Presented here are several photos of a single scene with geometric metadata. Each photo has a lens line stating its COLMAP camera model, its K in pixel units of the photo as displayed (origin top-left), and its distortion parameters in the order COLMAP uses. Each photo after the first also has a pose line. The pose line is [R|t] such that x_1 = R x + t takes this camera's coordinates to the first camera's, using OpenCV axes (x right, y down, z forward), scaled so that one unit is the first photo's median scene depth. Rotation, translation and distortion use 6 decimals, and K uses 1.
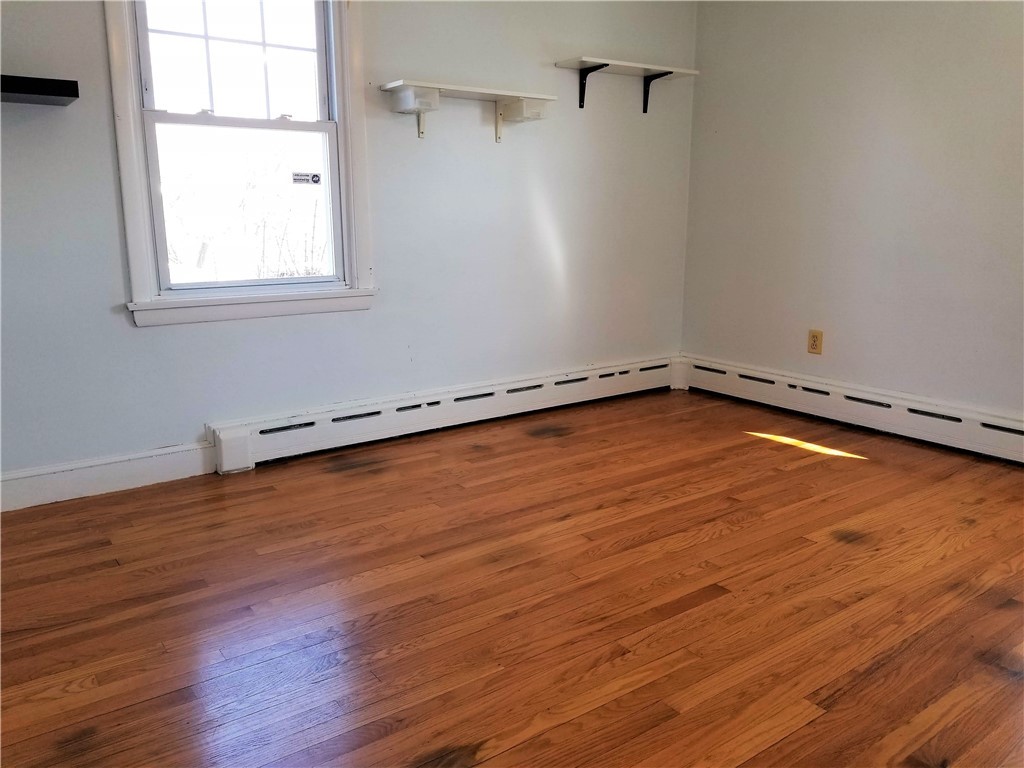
lens RADIAL K [[801.5, 0, 512.0], [0, 801.5, 384.0], [0, 0, 1]] dist [0.096191, -0.120674]
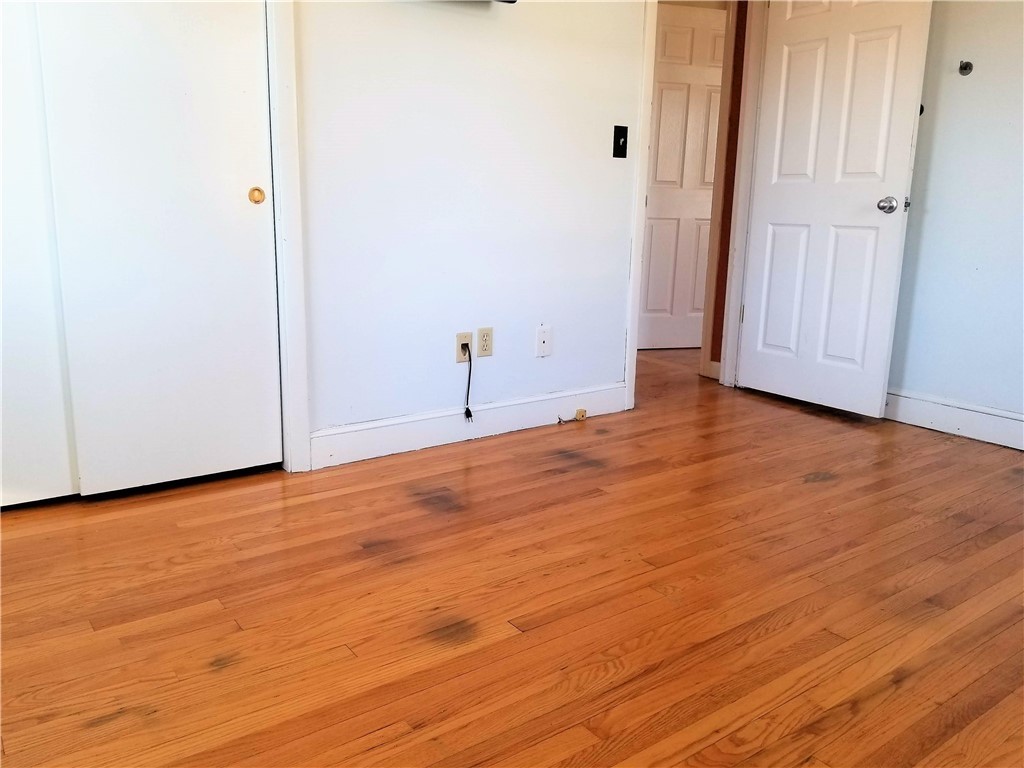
lens RADIAL K [[801.5, 0, 512.0], [0, 801.5, 384.0], [0, 0, 1]] dist [0.096191, -0.120674]
pose [[-0.999519, -0.028116, -0.013103, 0.408836], [-0.031016, 0.900742, 0.433245, -0.313782], [-0.000379, 0.433443, -0.901181, 1.631534]]
